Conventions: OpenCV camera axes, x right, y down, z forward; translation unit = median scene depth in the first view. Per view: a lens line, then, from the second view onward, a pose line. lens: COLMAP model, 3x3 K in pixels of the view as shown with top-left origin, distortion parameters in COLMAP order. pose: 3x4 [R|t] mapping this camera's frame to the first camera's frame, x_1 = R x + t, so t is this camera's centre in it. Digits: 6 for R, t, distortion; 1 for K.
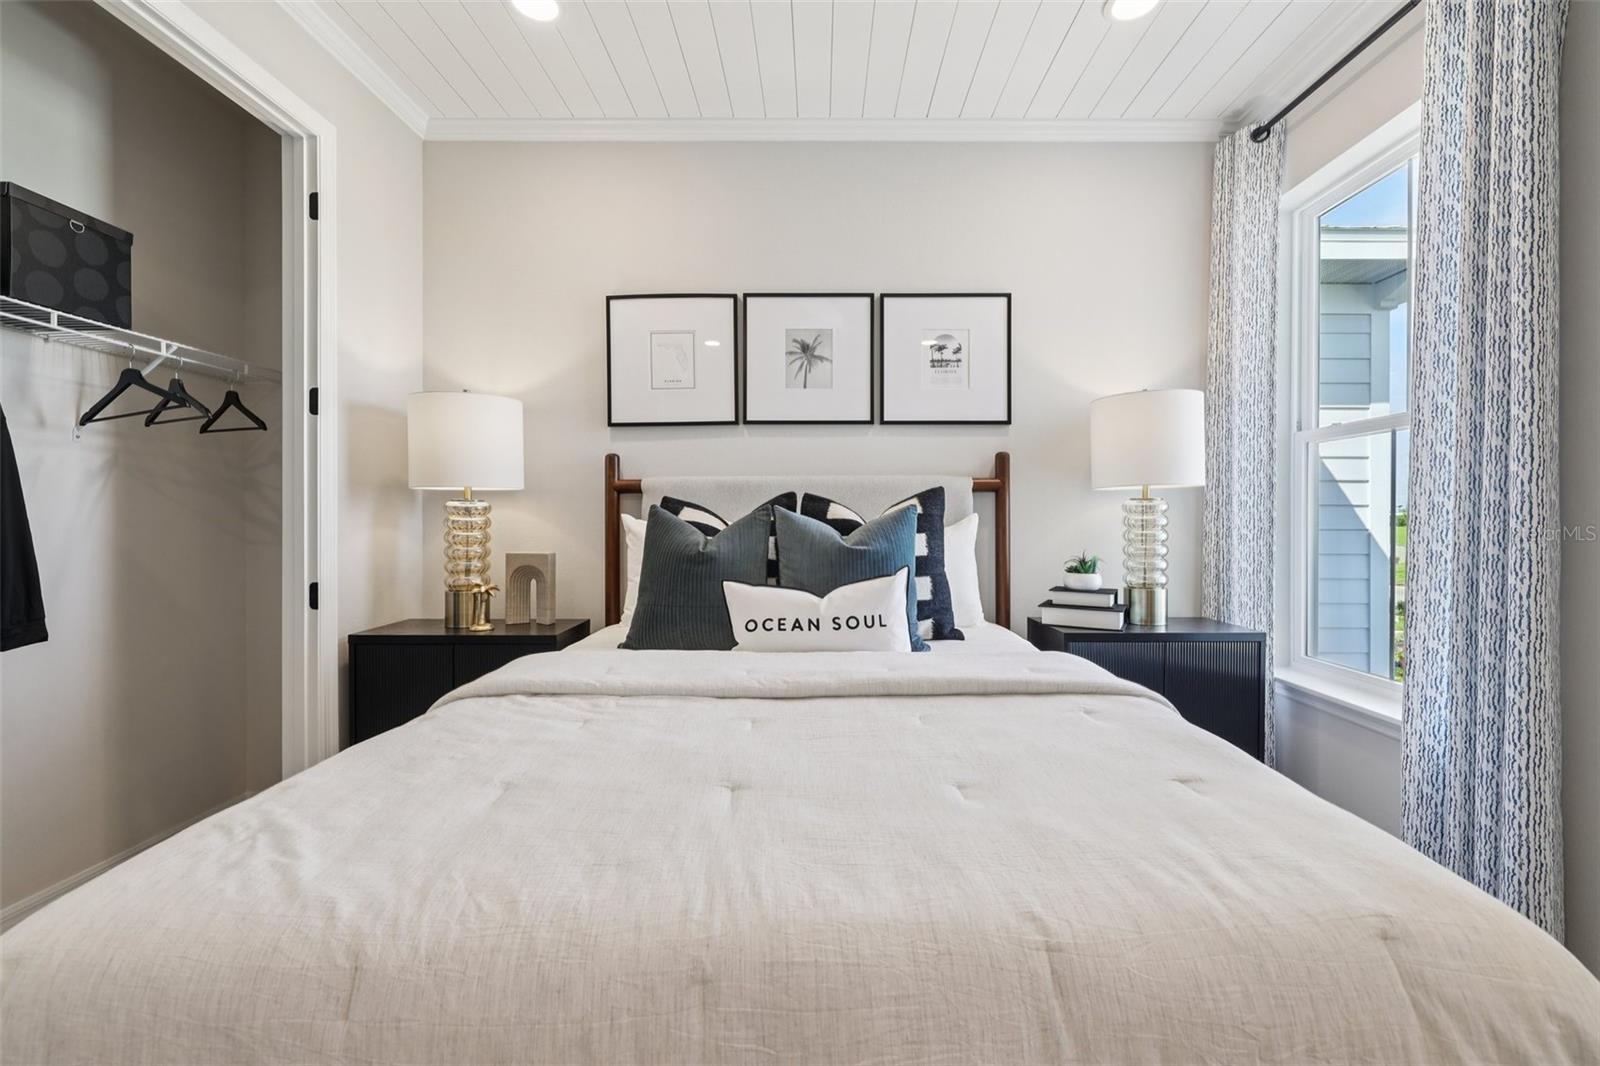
lens RADIAL K [[676.8, 0, 815.9], [0, 676.8, 522.2], [0, 0, 1]] dist [-0.001818, 0.000839]
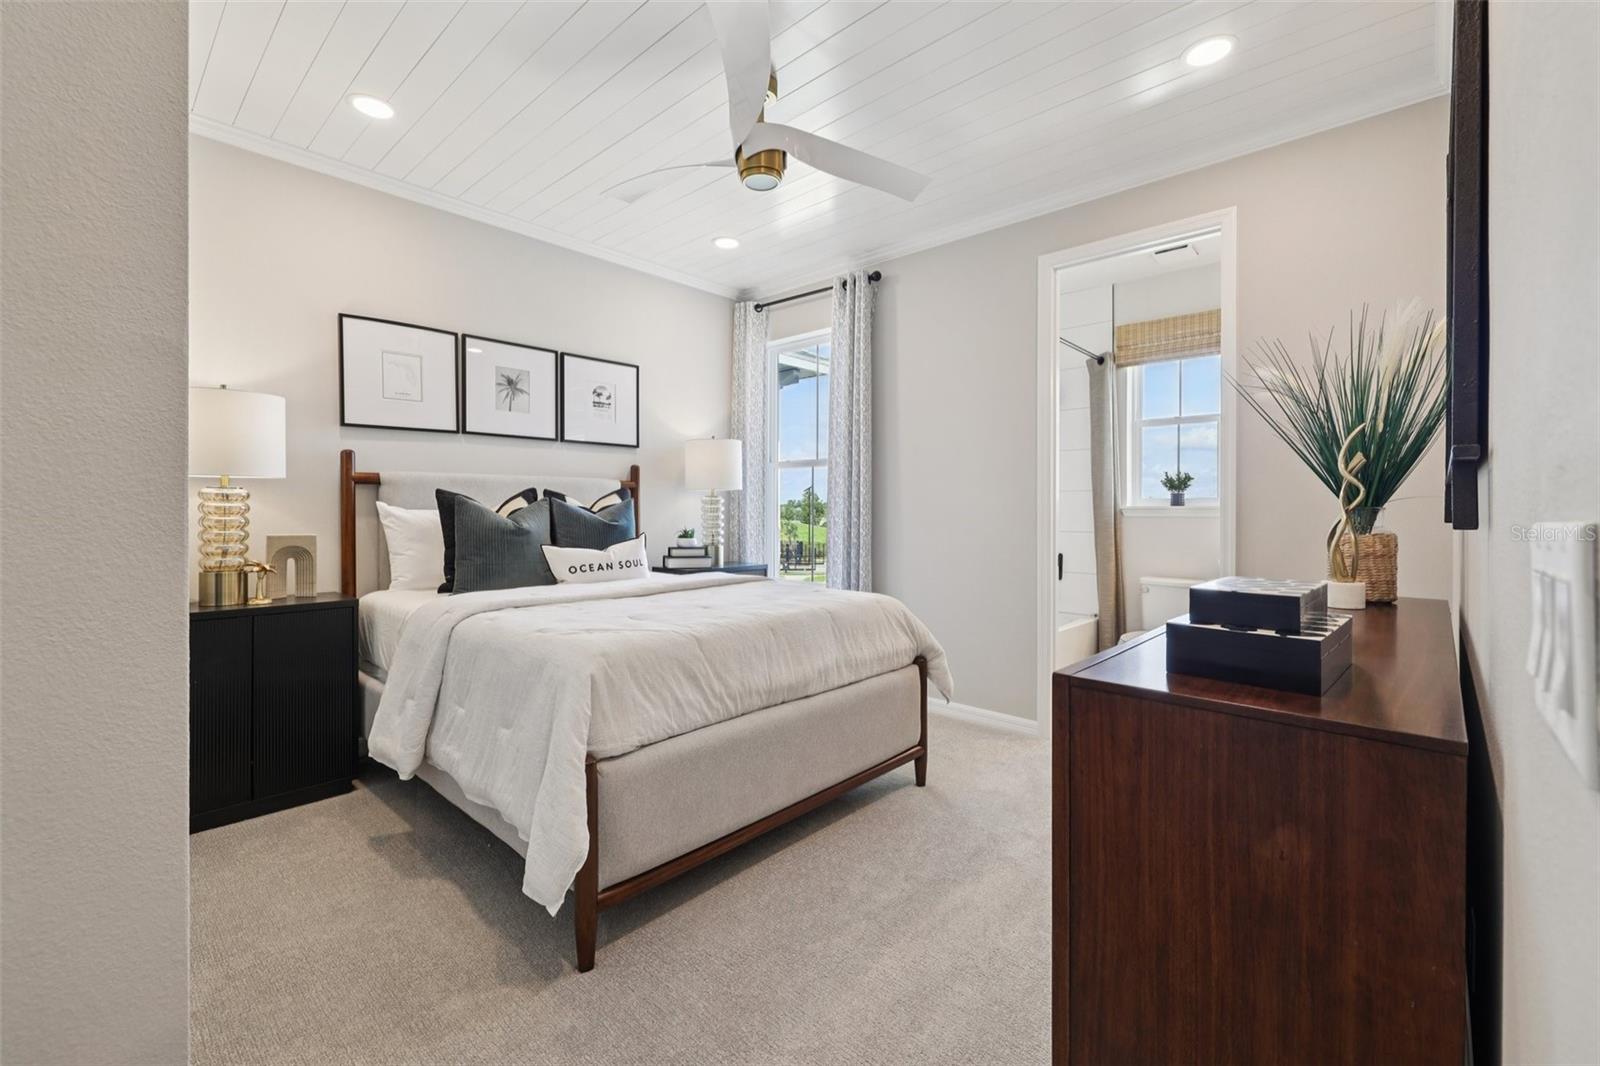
lens RADIAL K [[676.8, 0, 812.1], [0, 676.8, 508.7], [0, 0, 1]] dist [-0.001818, 0.000839]
pose [[0.669766, 0.002813, 0.742567, -0.668329], [-0.001083, 0.999995, -0.002812, 0.003460], [-0.742572, 0.001079, 0.669766, -0.401910]]
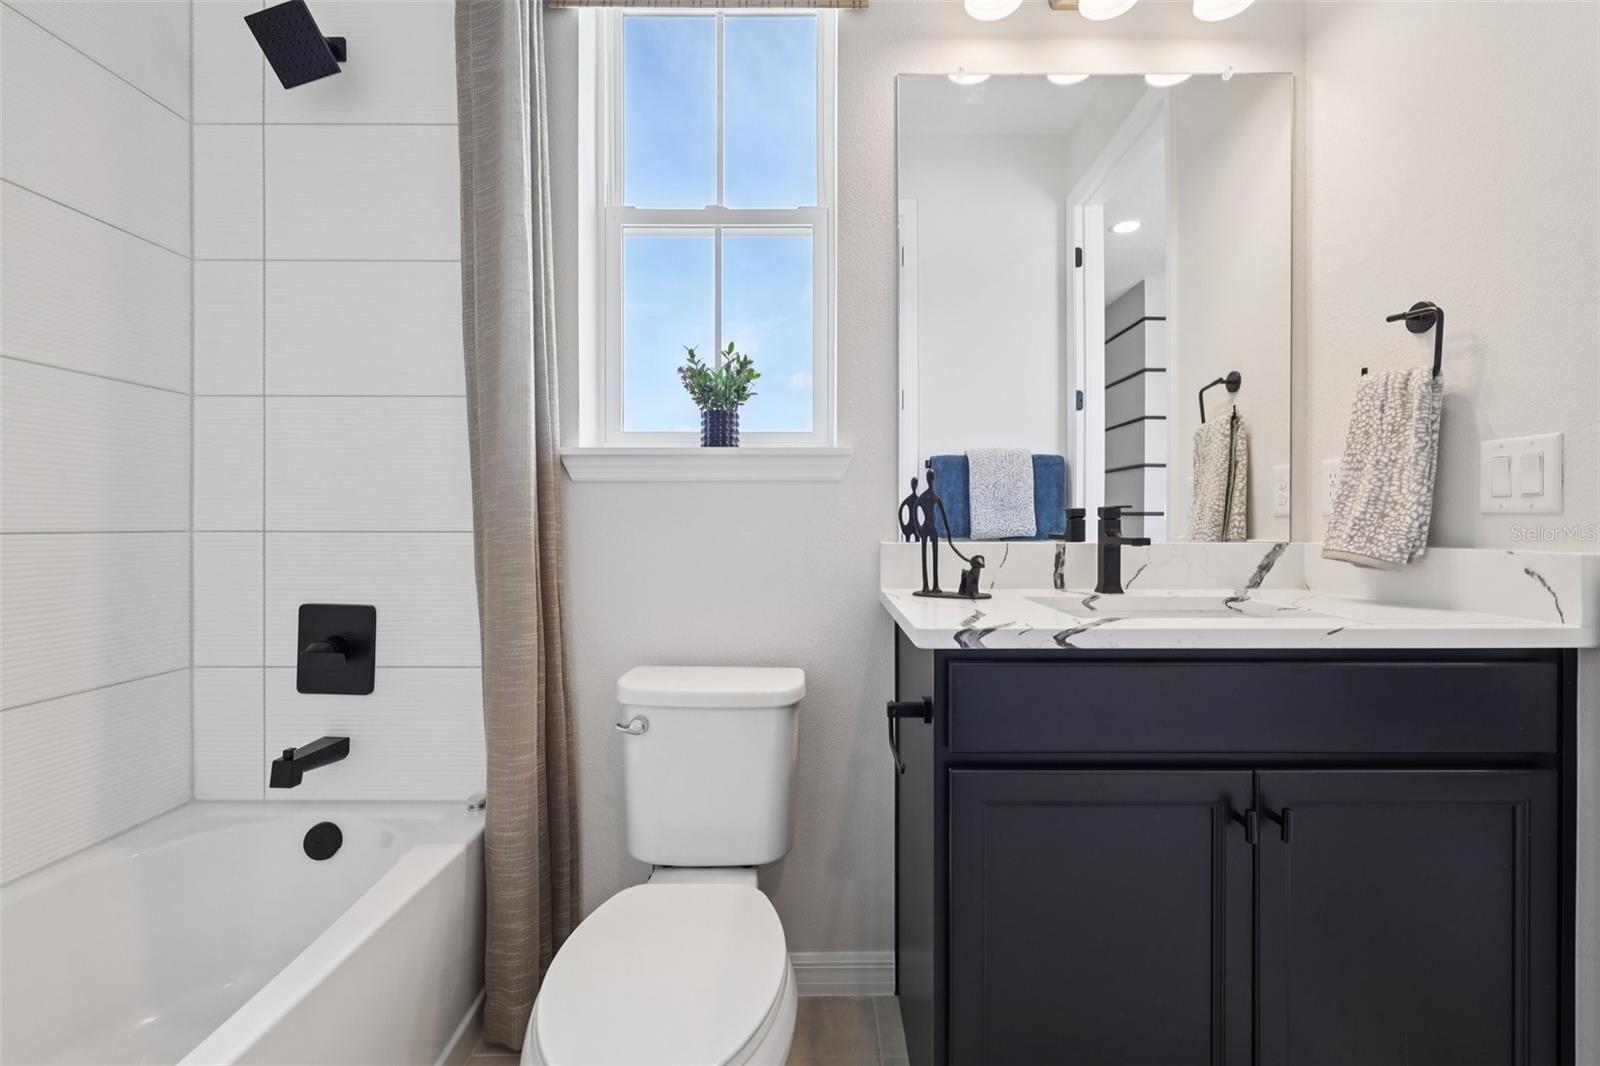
lens RADIAL K [[676.8, 0, 823.5], [0, 676.8, 527.2], [0, 0, 1]] dist [-0.001818, 0.000839]
pose [[-0.013272, -0.007278, 0.999885, 0.716440], [0.000205, 0.999973, 0.007282, 0.056404], [-0.999912, 0.000302, -0.013270, 0.000970]]
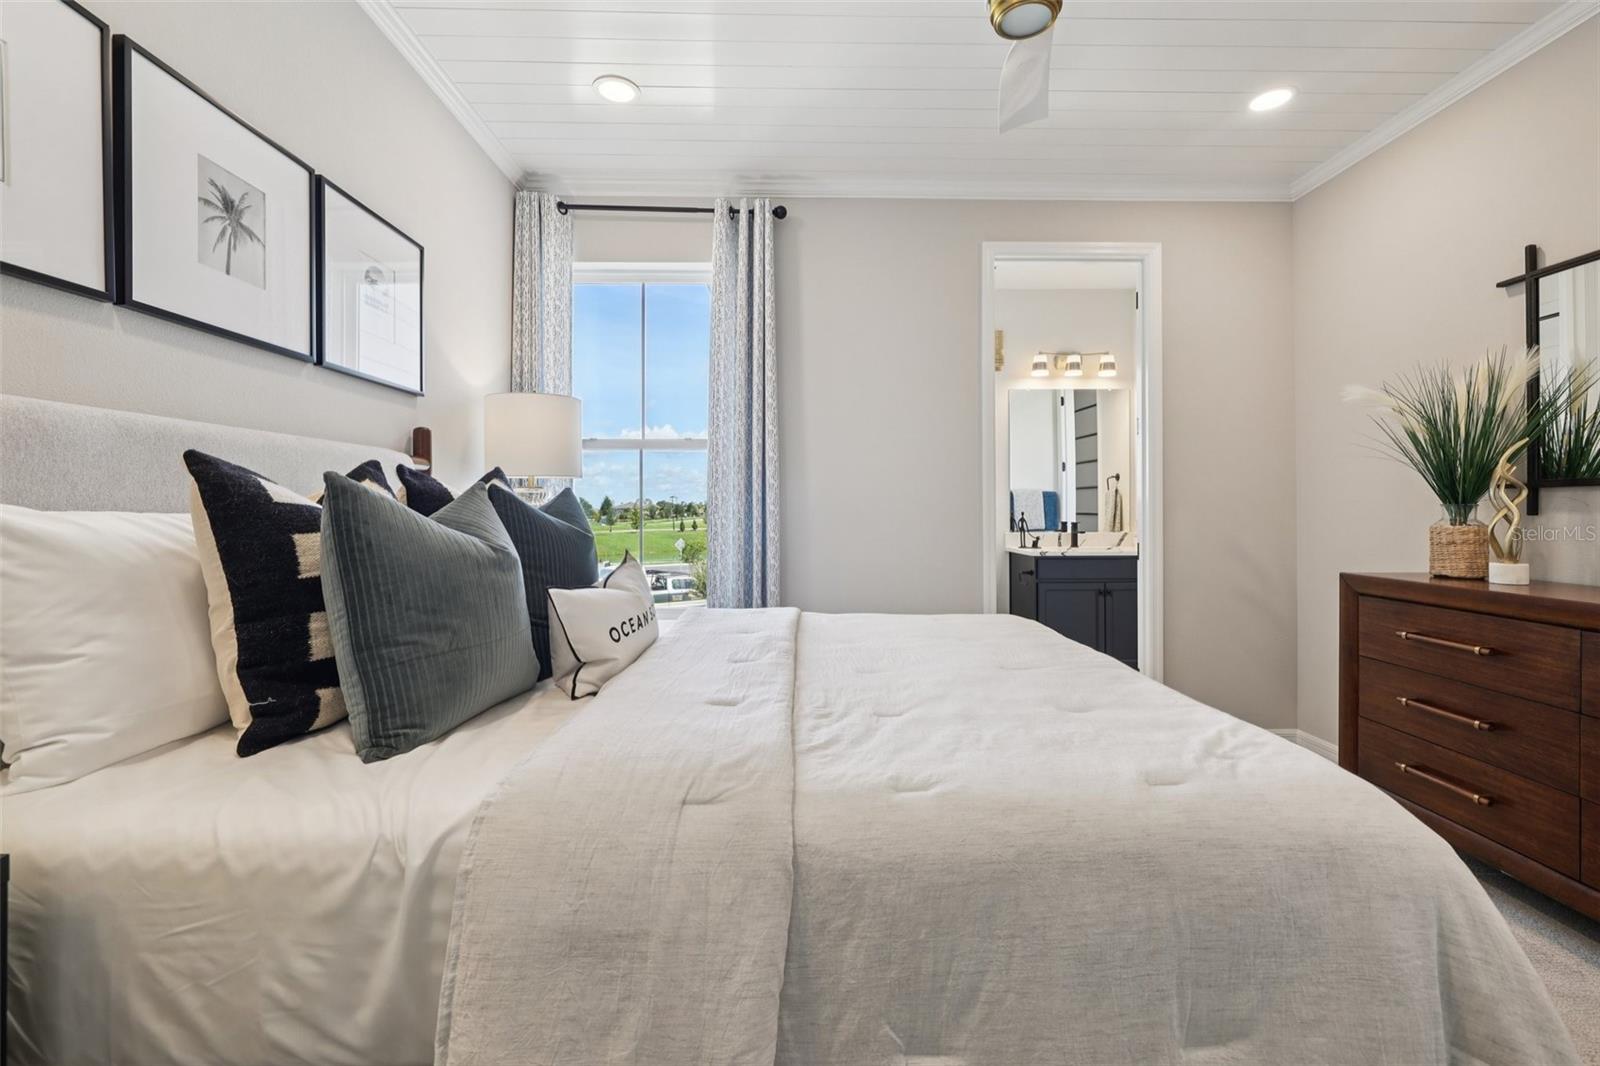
lens RADIAL K [[676.8, 0, 808.6], [0, 676.8, 502.8], [0, 0, 1]] dist [-0.001818, 0.000839]
pose [[-0.020961, 0.008002, 0.999748, -0.640752], [0.002232, 0.999966, -0.007956, 0.001887], [-0.999778, 0.002065, -0.020978, 0.554854]]
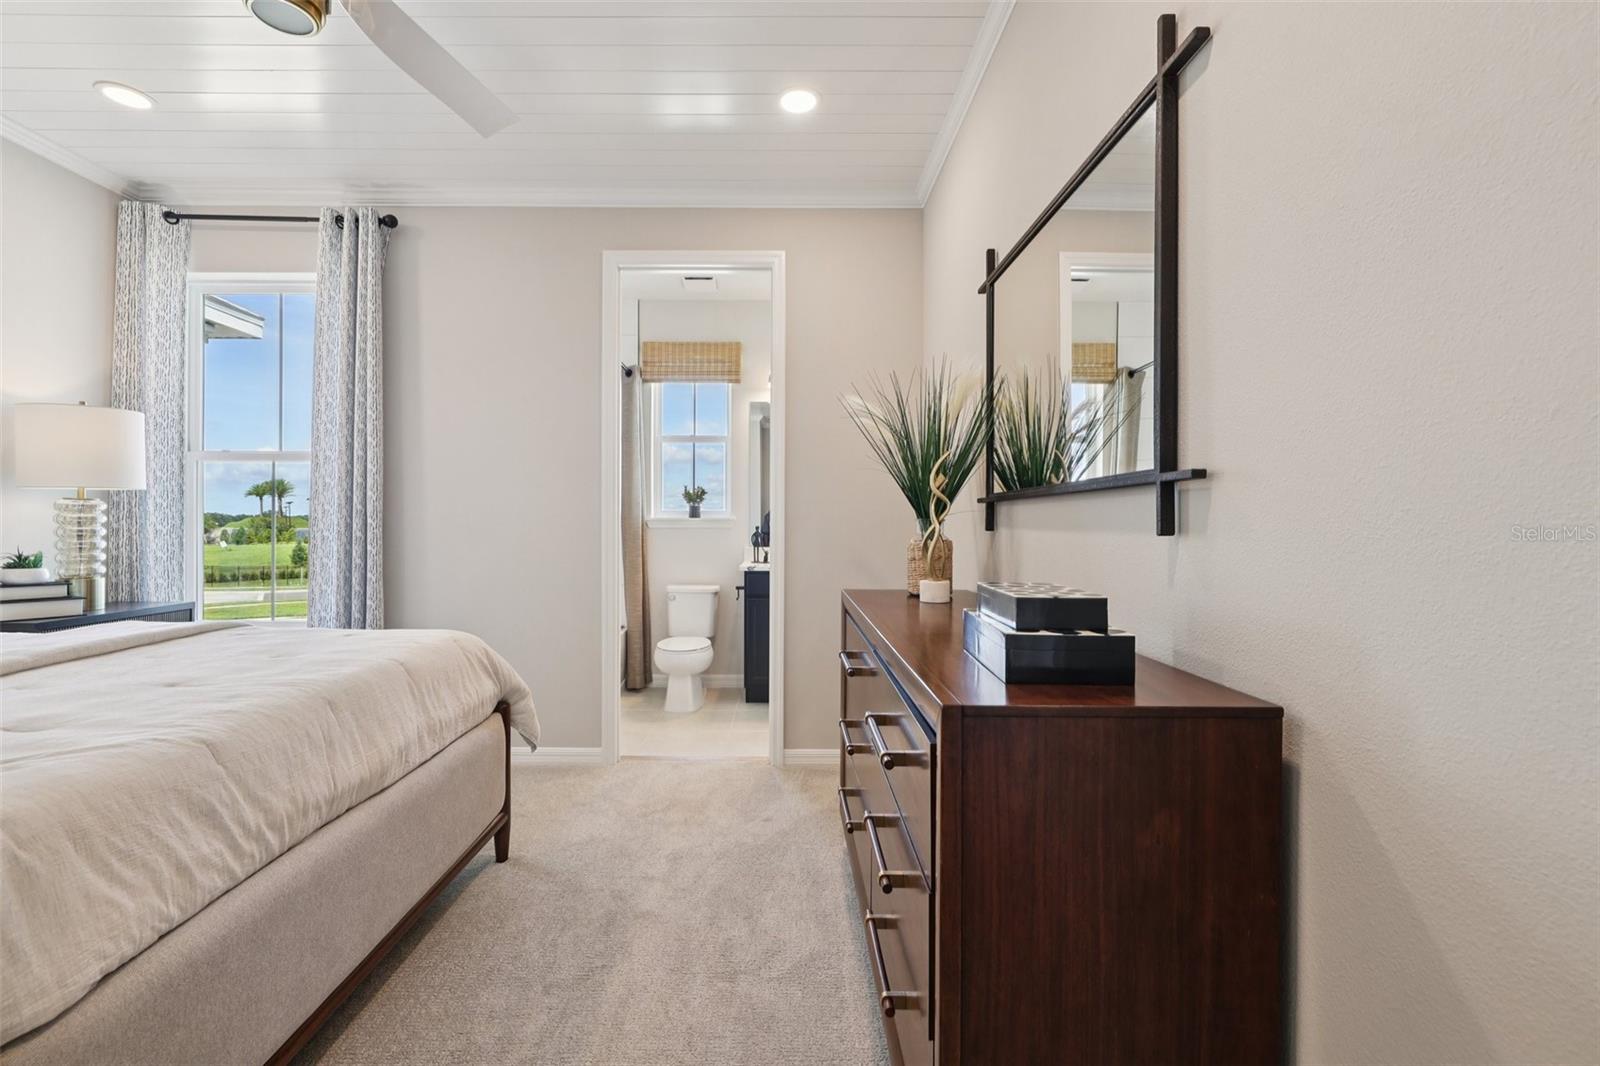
lens RADIAL K [[676.8, 0, 777.7], [0, 676.8, 520.8], [0, 0, 1]] dist [-0.001818, 0.000839]
pose [[-0.002954, 0.003479, 0.999990, -0.625748], [-0.000913, 0.999994, -0.003482, 0.004847], [-0.999995, -0.000923, -0.002951, -0.147844]]
